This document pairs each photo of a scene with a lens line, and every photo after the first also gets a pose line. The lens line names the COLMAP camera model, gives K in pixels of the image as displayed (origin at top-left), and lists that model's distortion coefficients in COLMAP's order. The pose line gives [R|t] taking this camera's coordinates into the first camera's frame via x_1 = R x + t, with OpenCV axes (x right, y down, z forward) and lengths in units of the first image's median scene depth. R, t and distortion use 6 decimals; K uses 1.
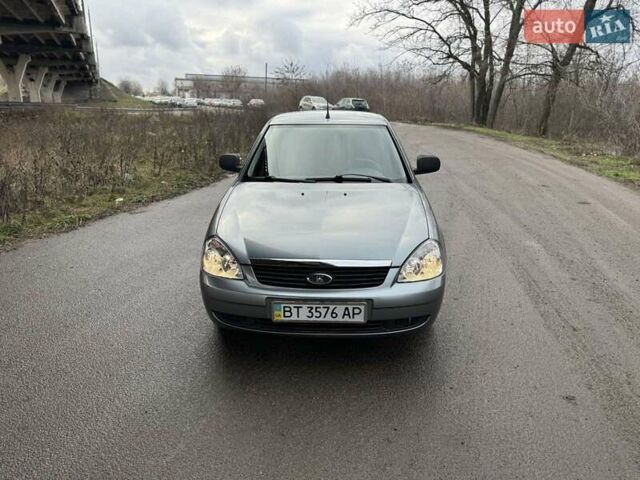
lens RADIAL K [[439.9, 0, 323.9], [0, 439.9, 250.9], [0, 0, 1]] dist [0.045505, -0.043787]
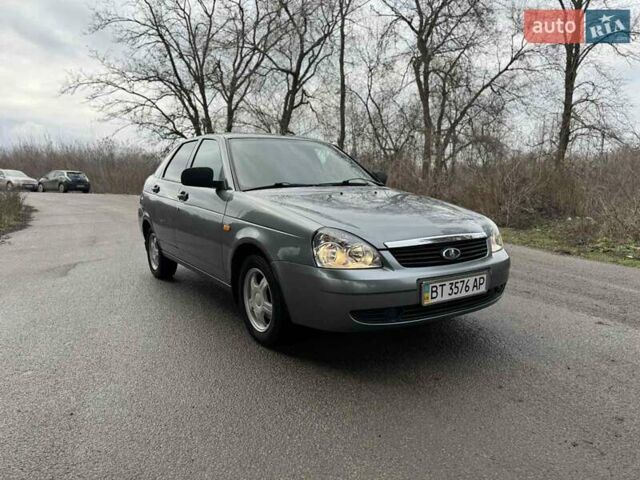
lens RADIAL K [[449.9, 0, 320.0], [0, 449.9, 240.0], [0, 0, 1]] dist [0.044932, -0.048169]
pose [[0.811152, -0.078149, 0.579590, -0.818997], [0.190775, 0.972180, -0.135911, 0.113840], [-0.552844, 0.220816, 0.803495, 0.340799]]
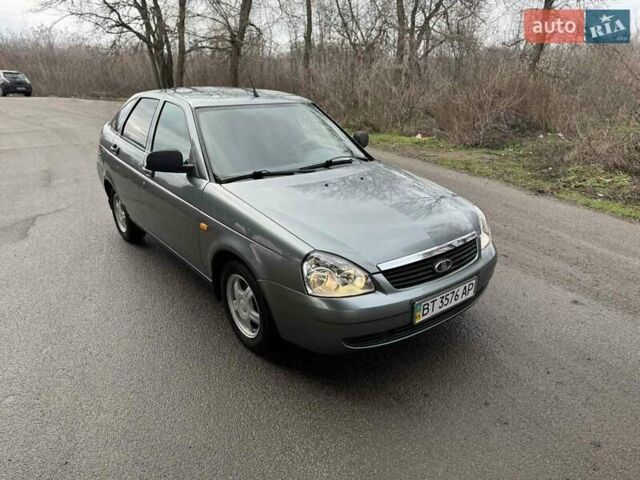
lens RADIAL K [[449.9, 0, 320.0], [0, 449.9, 240.0], [0, 0, 1]] dist [0.044932, -0.048169]
pose [[0.765370, -0.228043, 0.601835, -0.782774], [0.212186, 0.972247, 0.098554, -0.142231], [-0.607607, 0.052270, 0.792516, 0.376930]]
